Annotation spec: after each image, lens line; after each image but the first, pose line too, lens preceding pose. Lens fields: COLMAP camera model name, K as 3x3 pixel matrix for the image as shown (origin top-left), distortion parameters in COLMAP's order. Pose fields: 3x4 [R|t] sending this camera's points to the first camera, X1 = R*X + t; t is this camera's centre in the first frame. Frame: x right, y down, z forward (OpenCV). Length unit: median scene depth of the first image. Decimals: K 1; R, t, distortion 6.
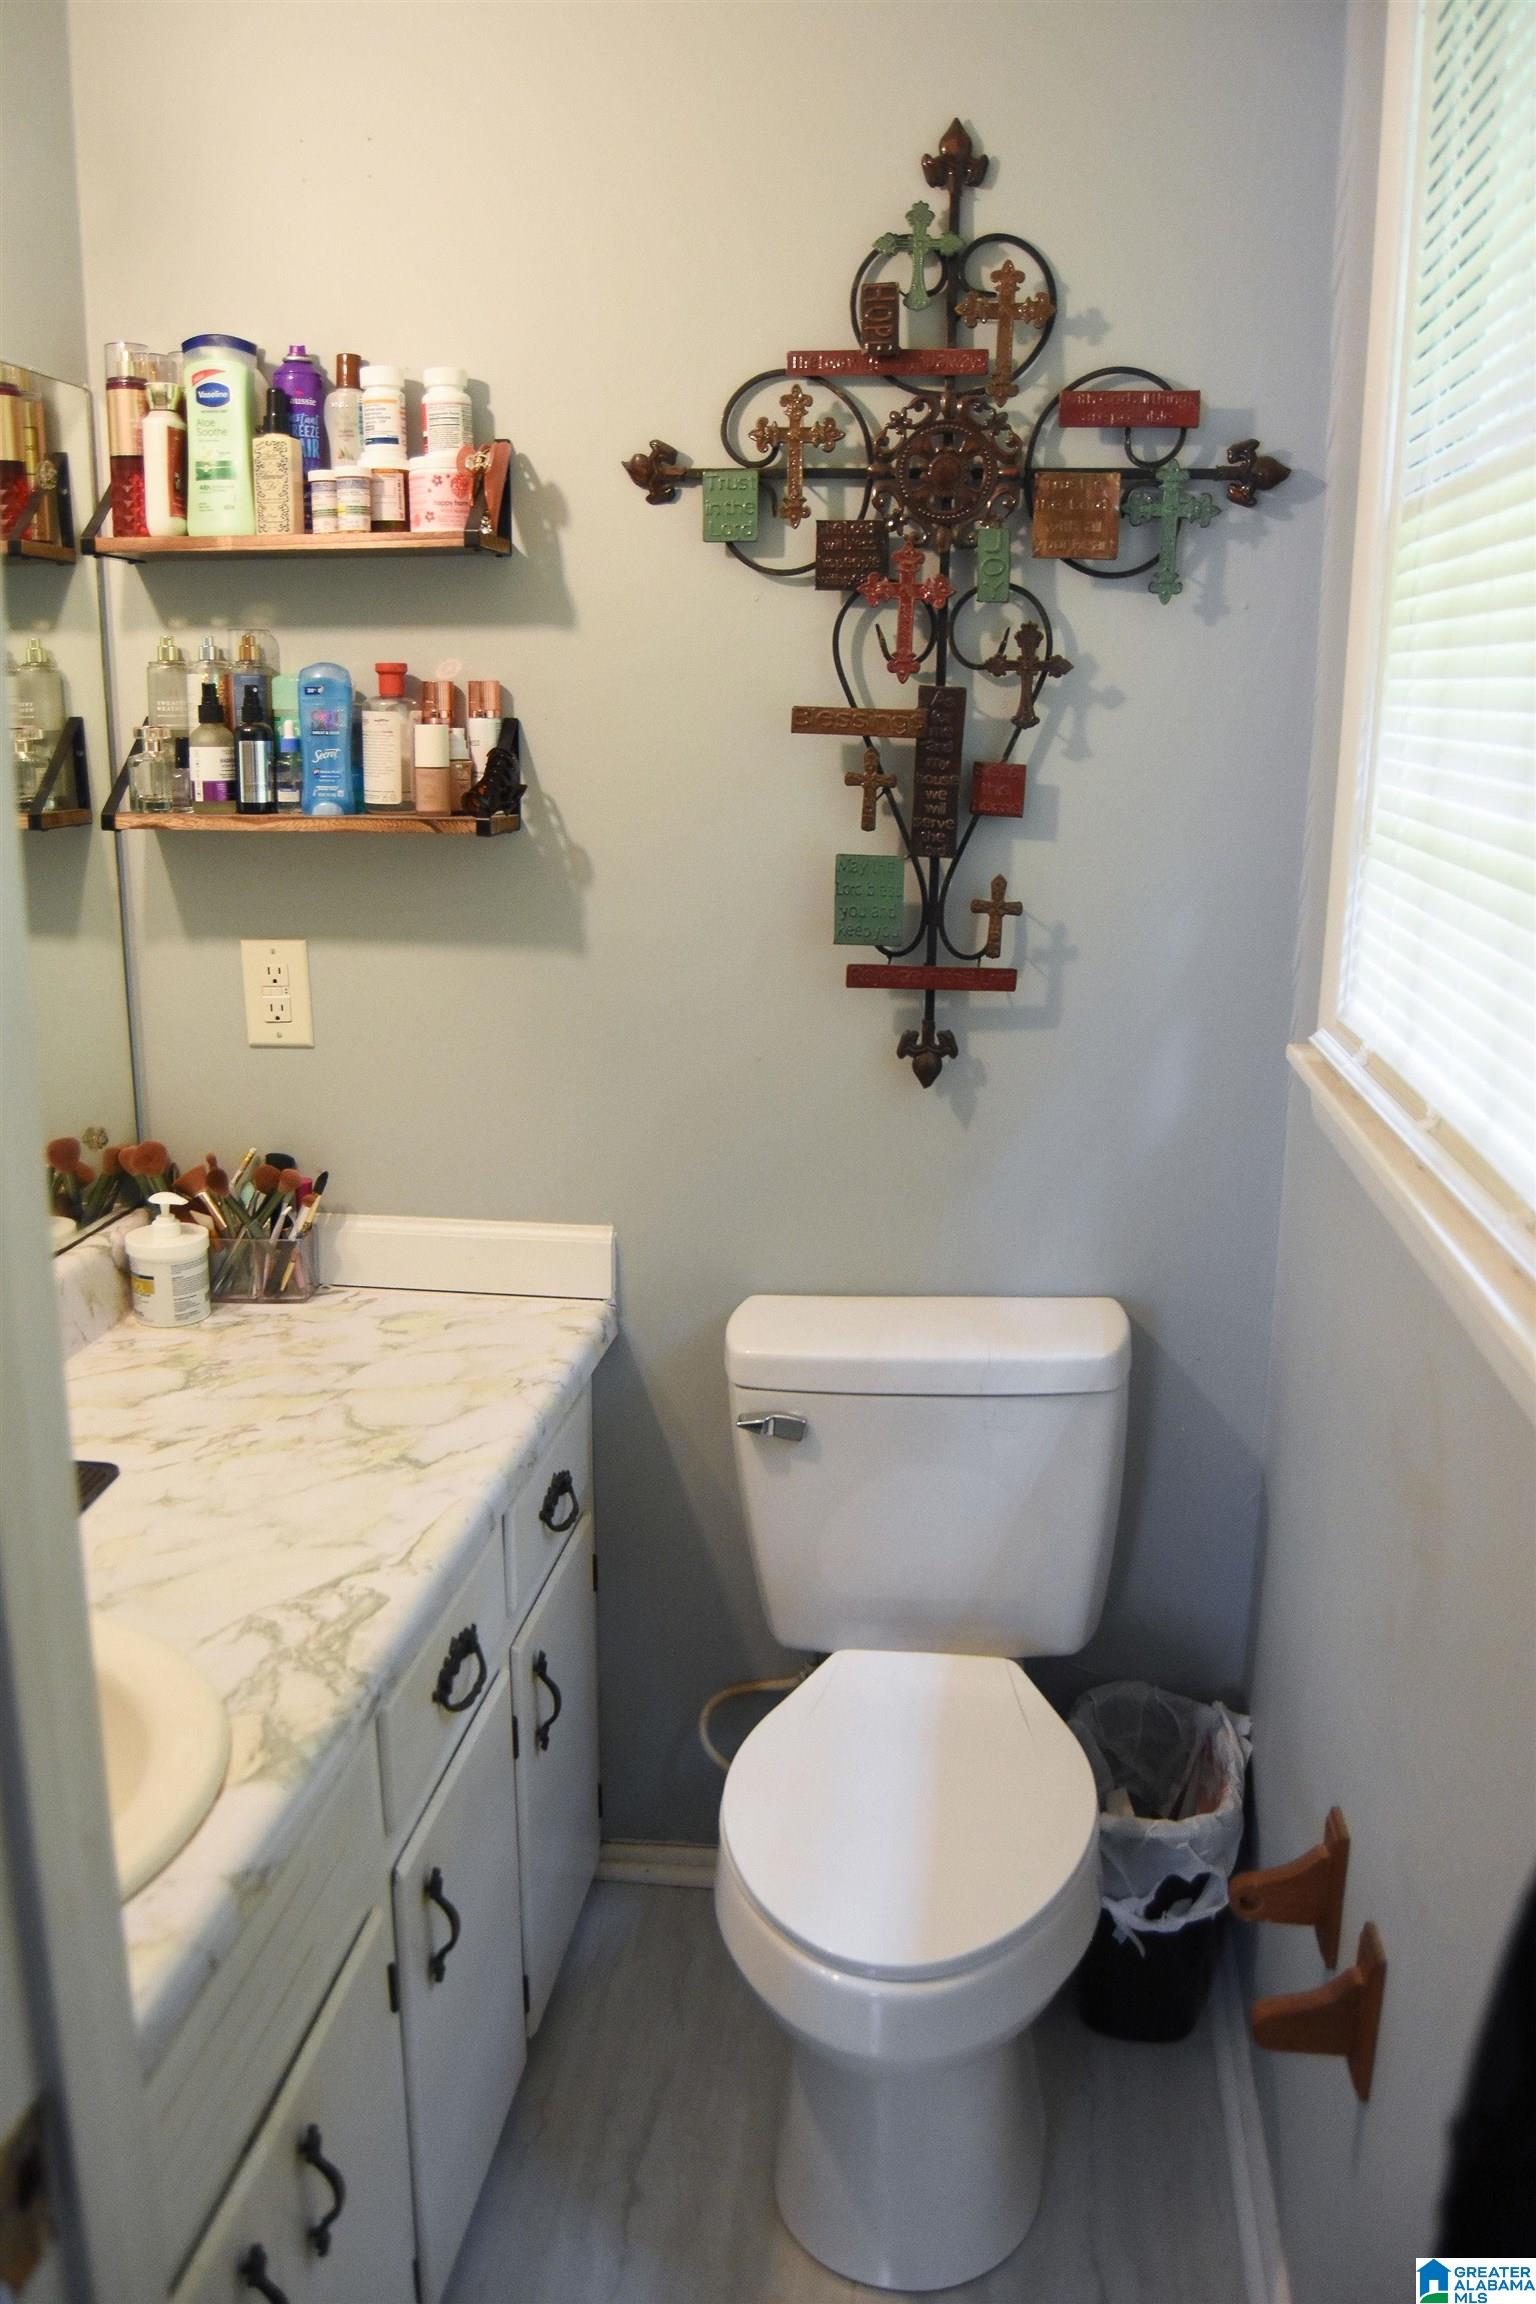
lens RADIAL K [[1847.0, 0, 765.6], [0, 1847.0, 1153.0], [0, 0, 1]] dist [-0.085926, 0.039686]
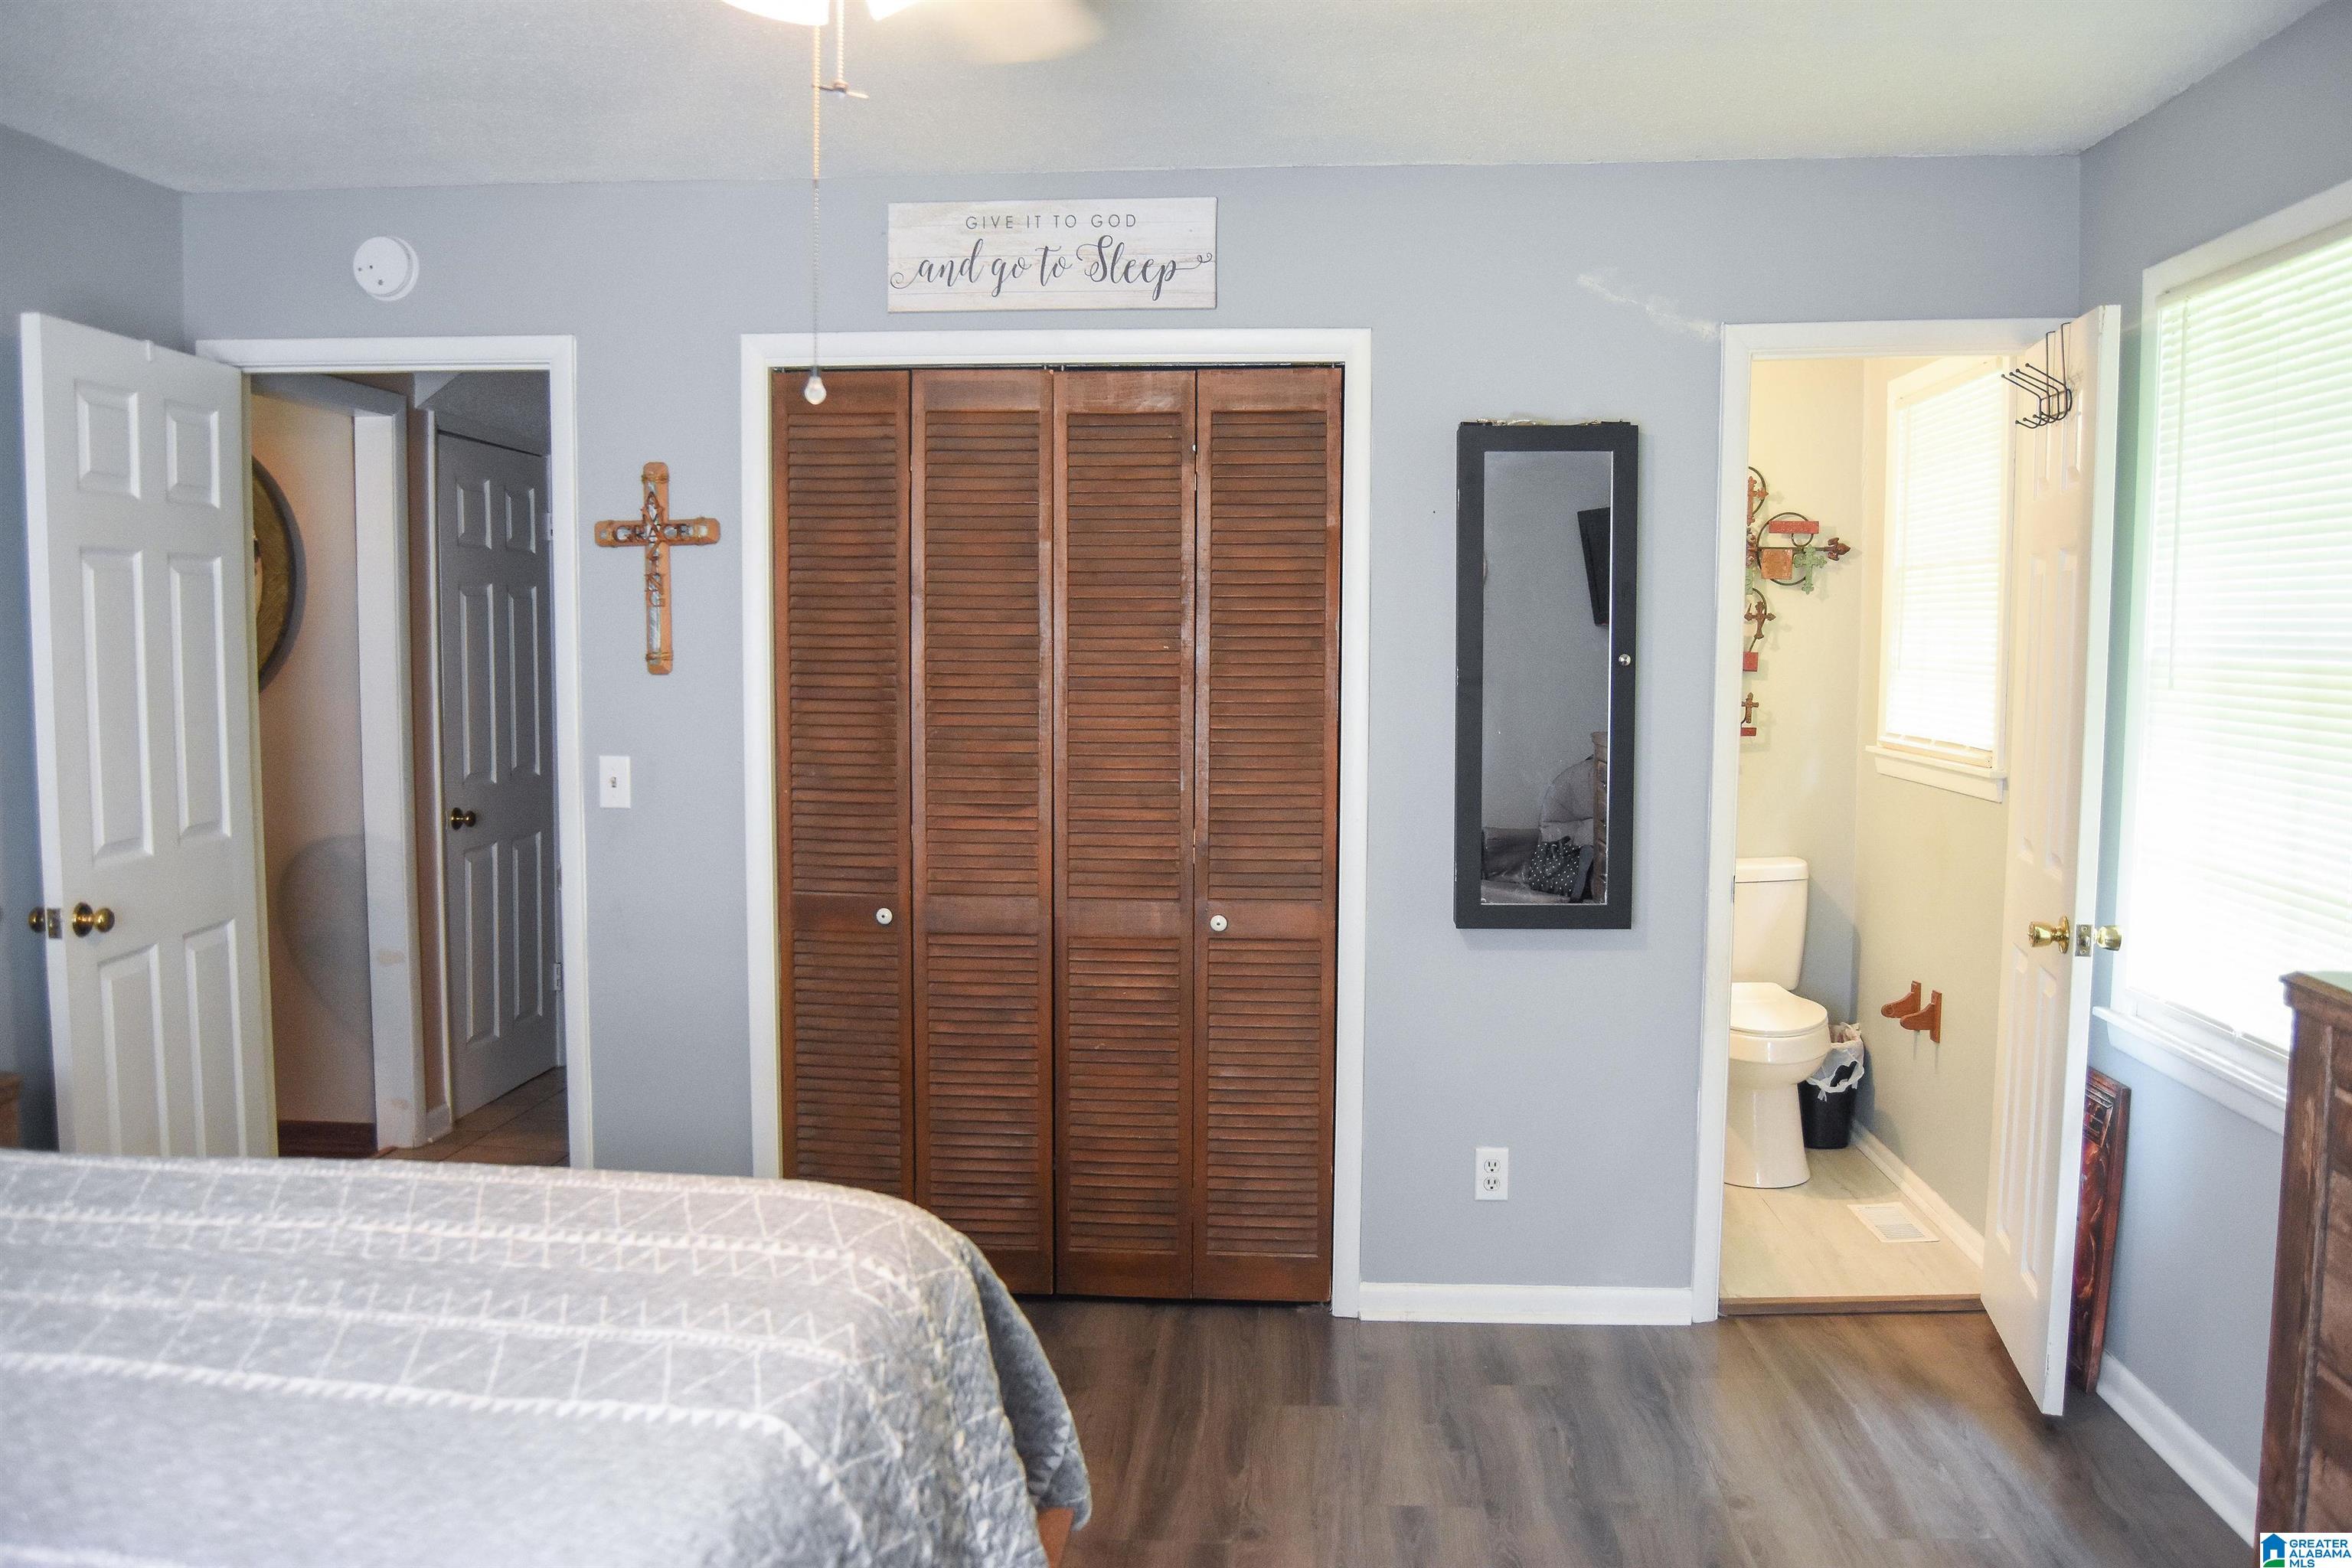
lens RADIAL K [[1885.5, 0, 1177.8], [0, 1885.5, 785.8], [0, 0, 1]] dist [-0.085926, 0.039686]
pose [[0.998813, -0.004521, 0.048504, -0.871408], [0.012825, 0.984962, -0.172293, 0.459748], [-0.046996, 0.172711, 0.983851, -1.686111]]
